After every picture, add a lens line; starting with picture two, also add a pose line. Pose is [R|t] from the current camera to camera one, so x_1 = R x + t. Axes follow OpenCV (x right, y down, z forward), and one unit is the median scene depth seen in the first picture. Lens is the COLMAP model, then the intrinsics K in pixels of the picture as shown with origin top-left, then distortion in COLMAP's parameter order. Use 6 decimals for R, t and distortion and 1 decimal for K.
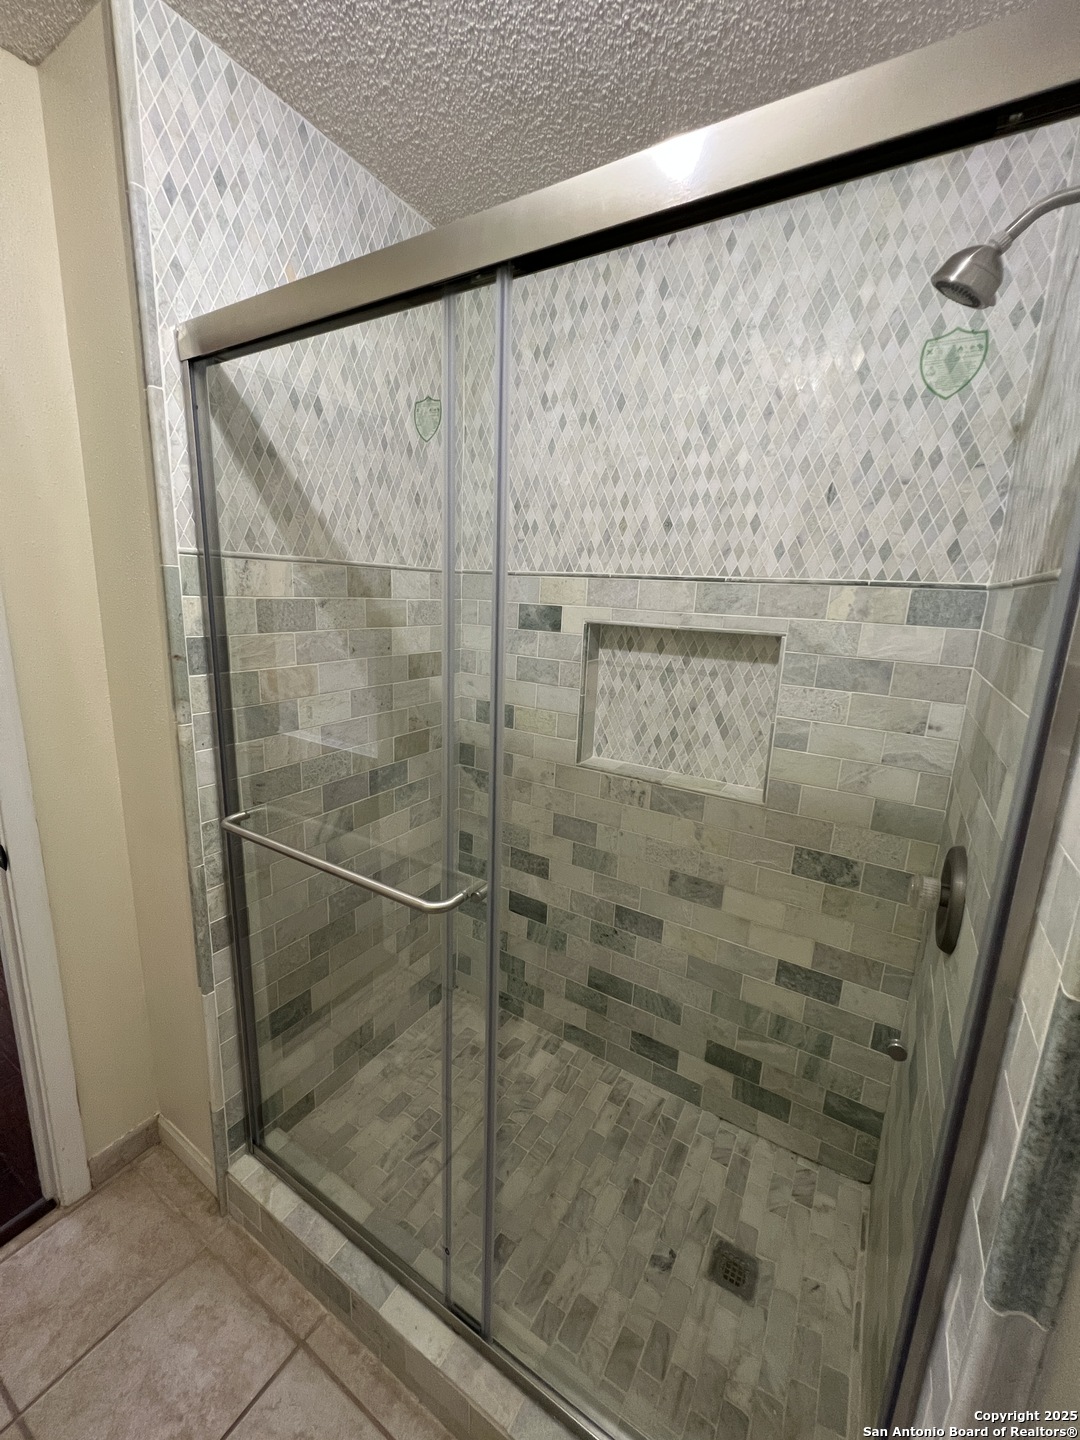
lens RADIAL K [[574.3, 0, 543.8], [0, 574.3, 714.4], [0, 0, 1]] dist [-0.000596, 0.000000]
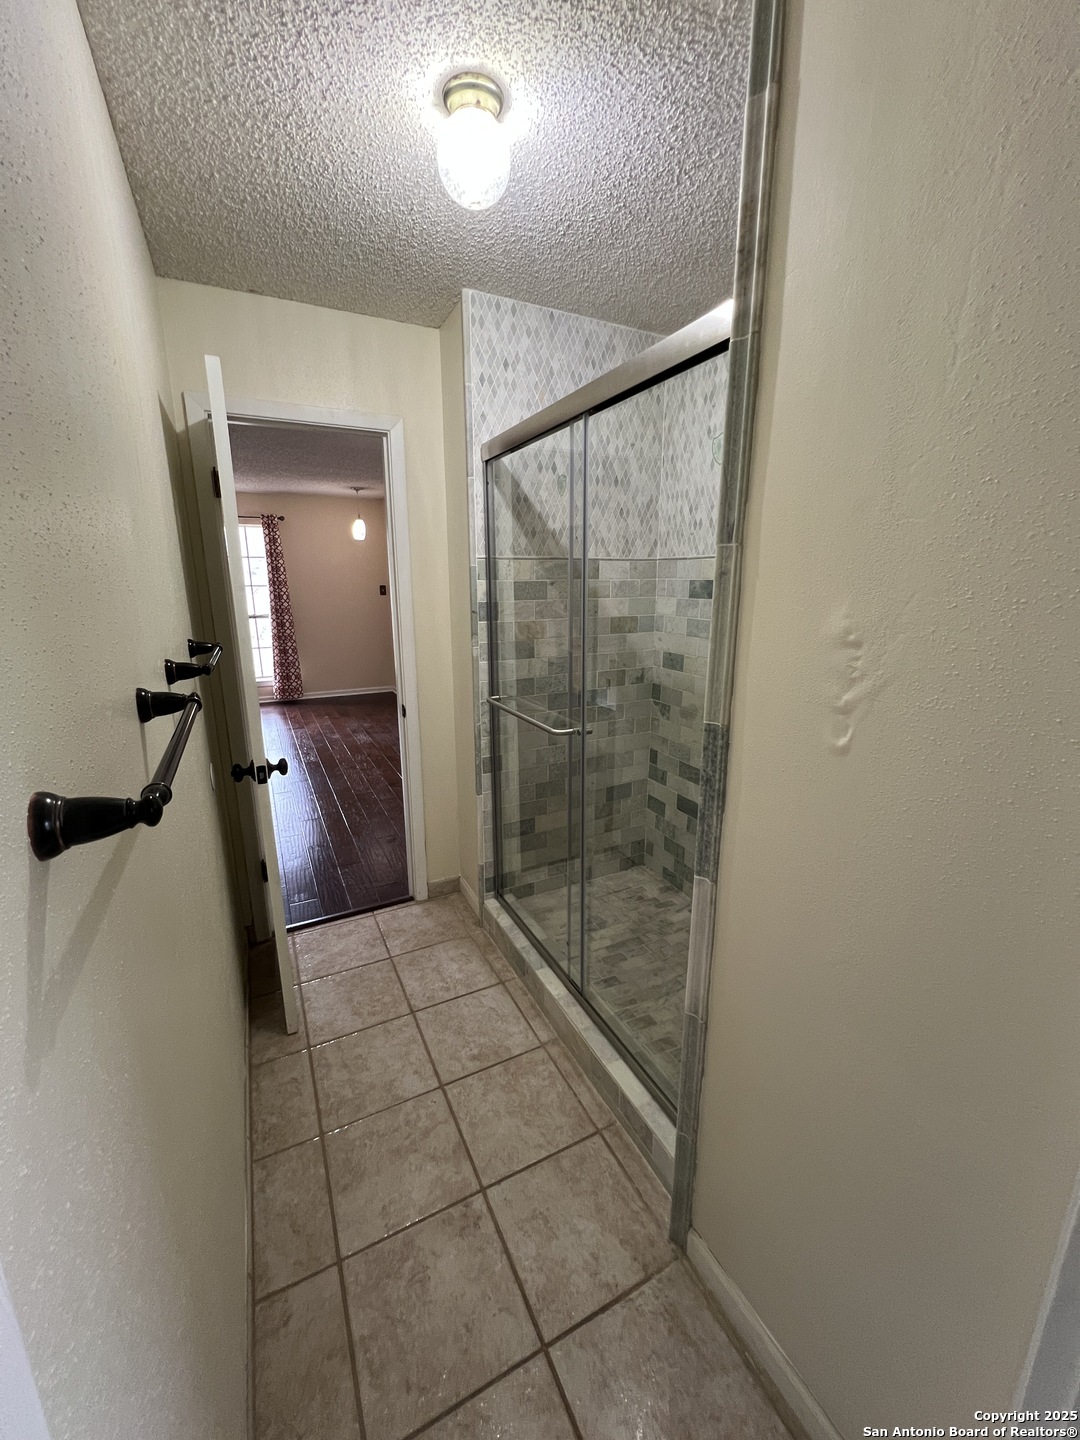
lens RADIAL K [[574.3, 0, 543.8], [0, 574.3, 714.4], [0, 0, 1]] dist [-0.000596, 0.000000]
pose [[0.847267, 0.078633, -0.525314, 0.526557], [-0.073332, 0.996828, 0.030937, 0.144854], [0.526080, 0.012311, 0.850346, -0.455582]]
